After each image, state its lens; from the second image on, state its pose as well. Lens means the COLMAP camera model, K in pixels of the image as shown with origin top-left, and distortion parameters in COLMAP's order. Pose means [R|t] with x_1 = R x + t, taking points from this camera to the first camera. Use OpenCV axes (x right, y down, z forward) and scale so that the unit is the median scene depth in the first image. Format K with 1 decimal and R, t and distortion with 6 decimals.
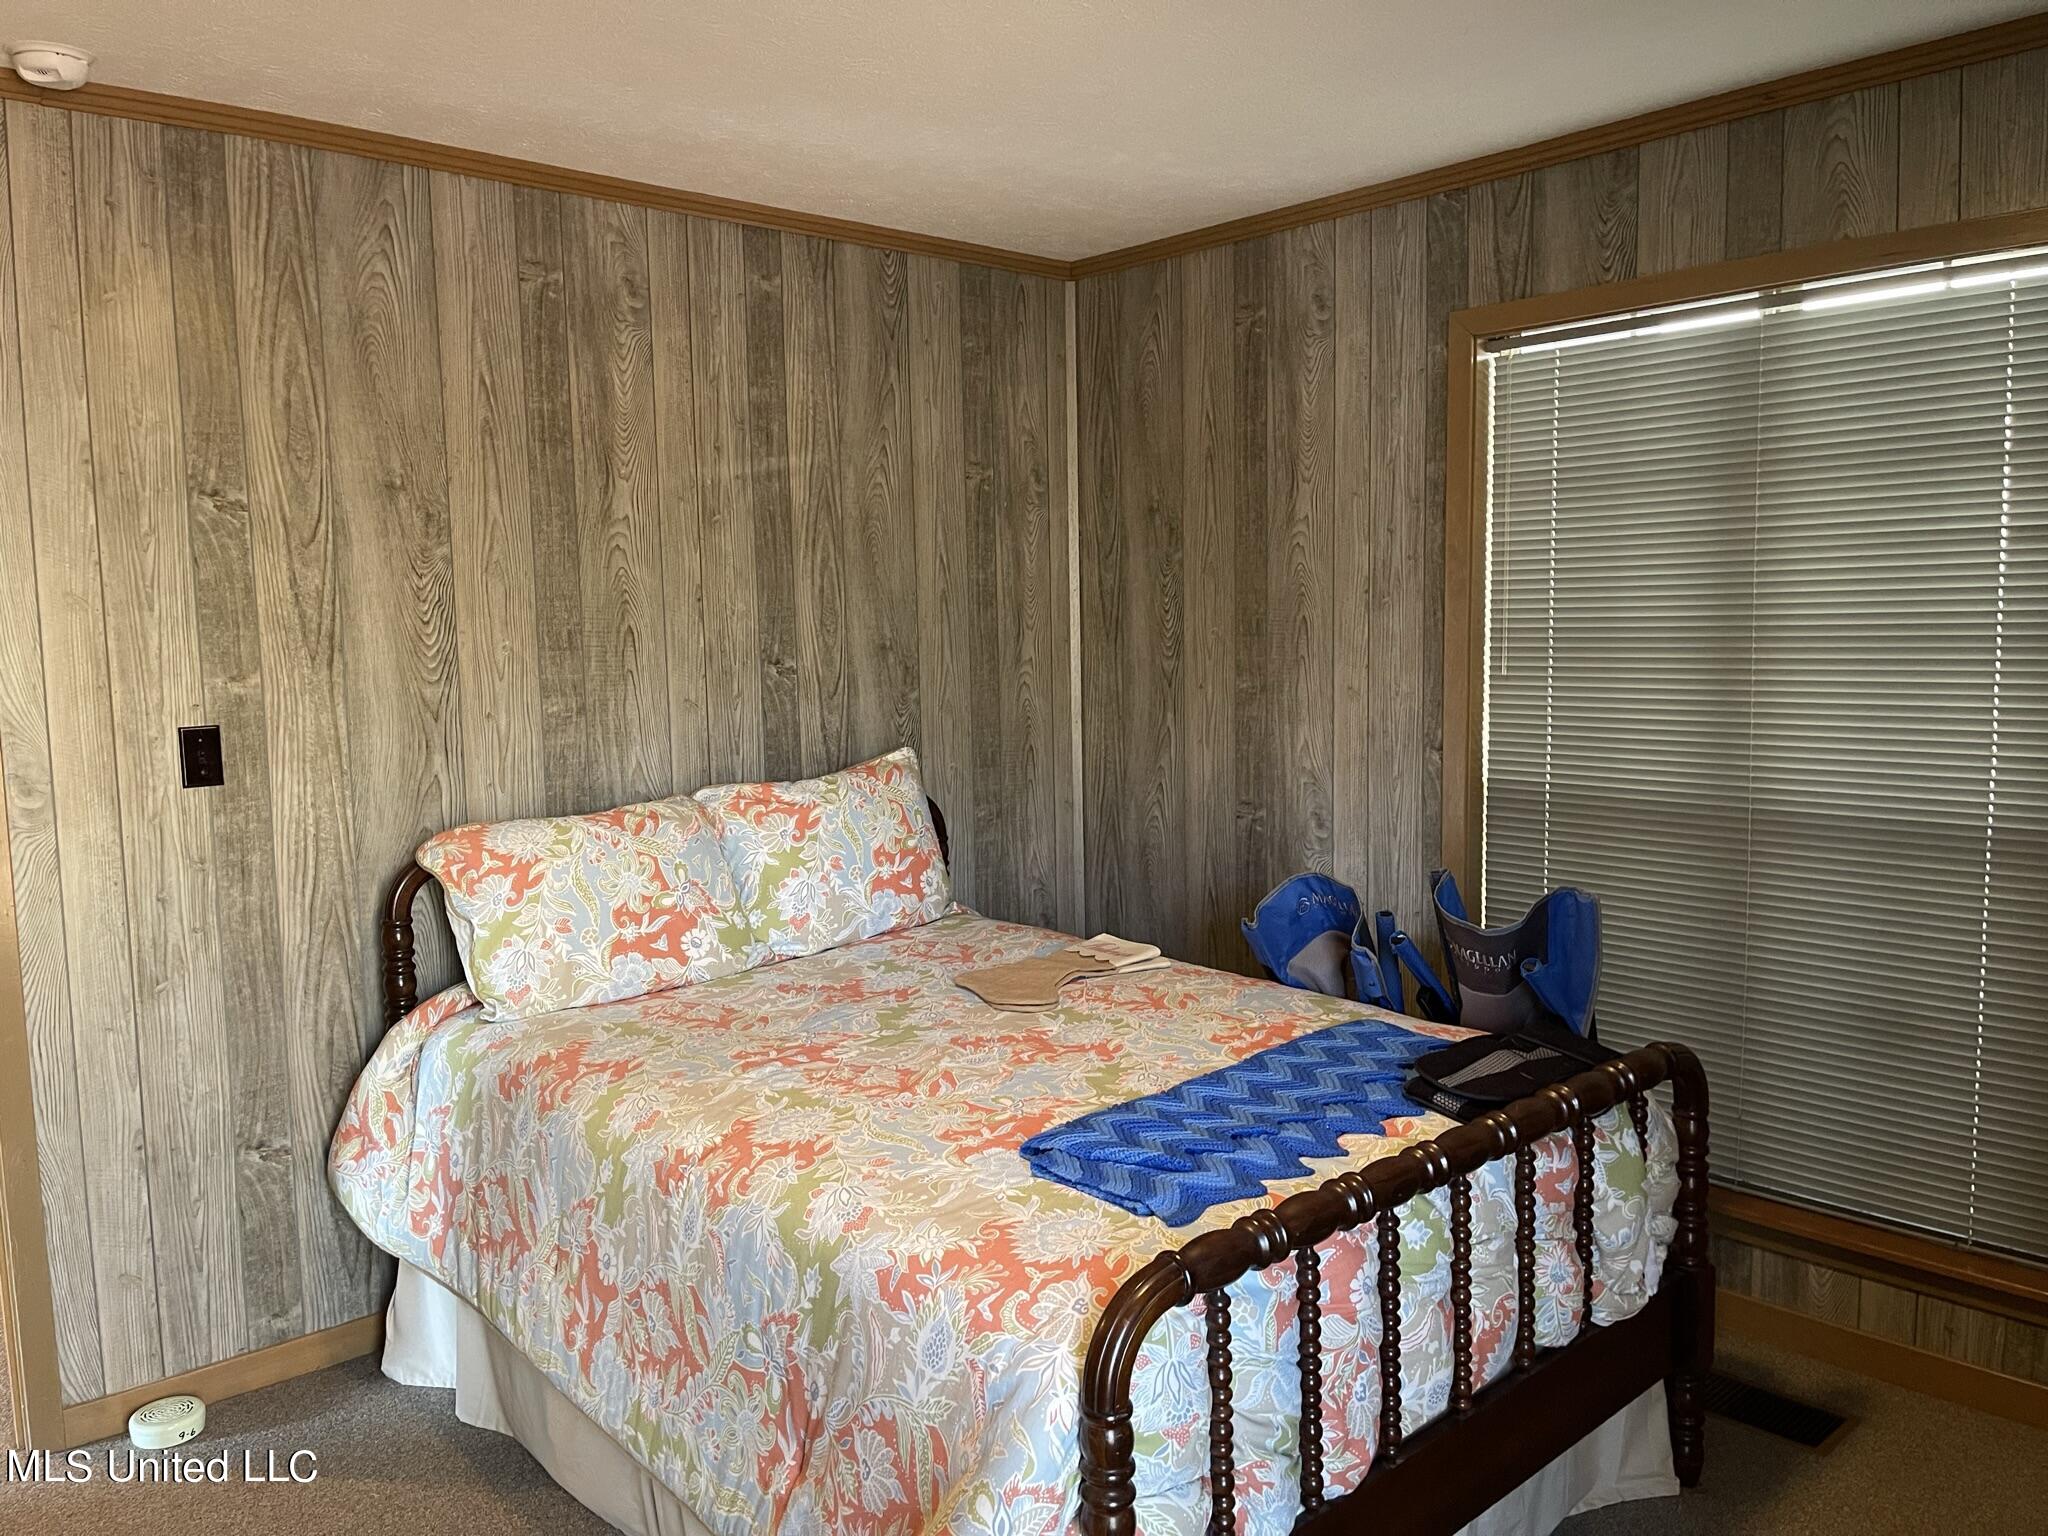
lens RADIAL K [[1541.1, 0, 1018.4], [0, 1541.1, 761.8], [0, 0, 1]] dist [0.091146, -0.118991]
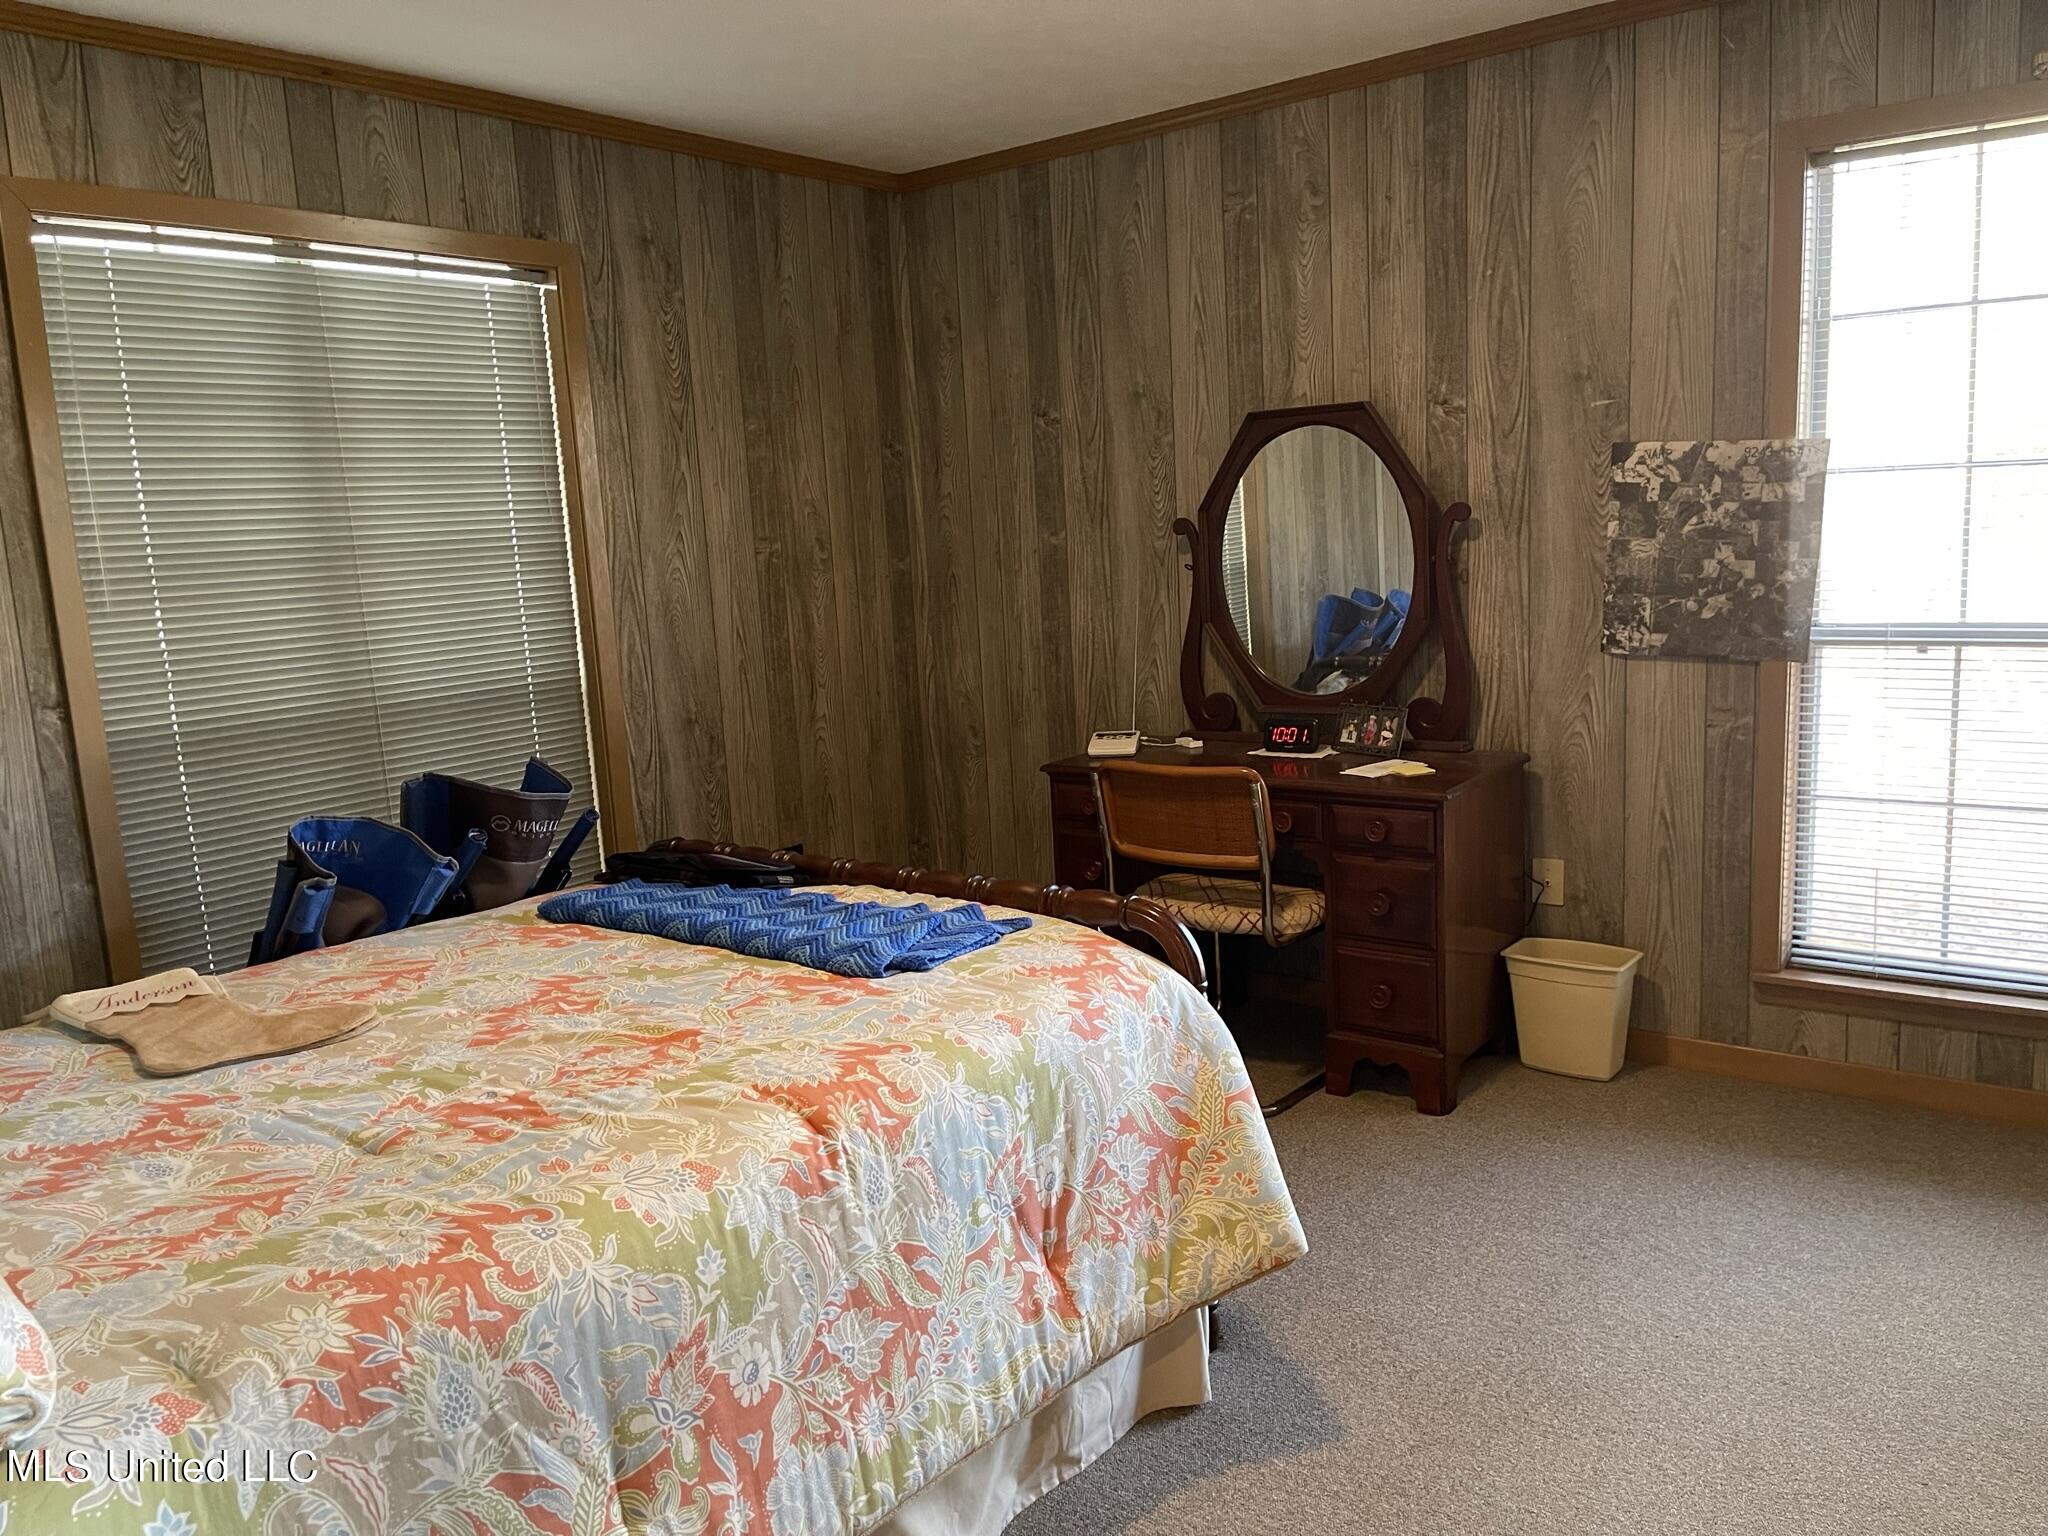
lens RADIAL K [[1541.1, 0, 1018.4], [0, 1541.1, 761.8], [0, 0, 1]] dist [0.091146, -0.118991]
pose [[-0.179184, -0.124927, 0.975852, -0.809226], [0.160137, 0.974973, 0.154219, -0.033509], [-0.970695, 0.183904, -0.154694, 0.809284]]
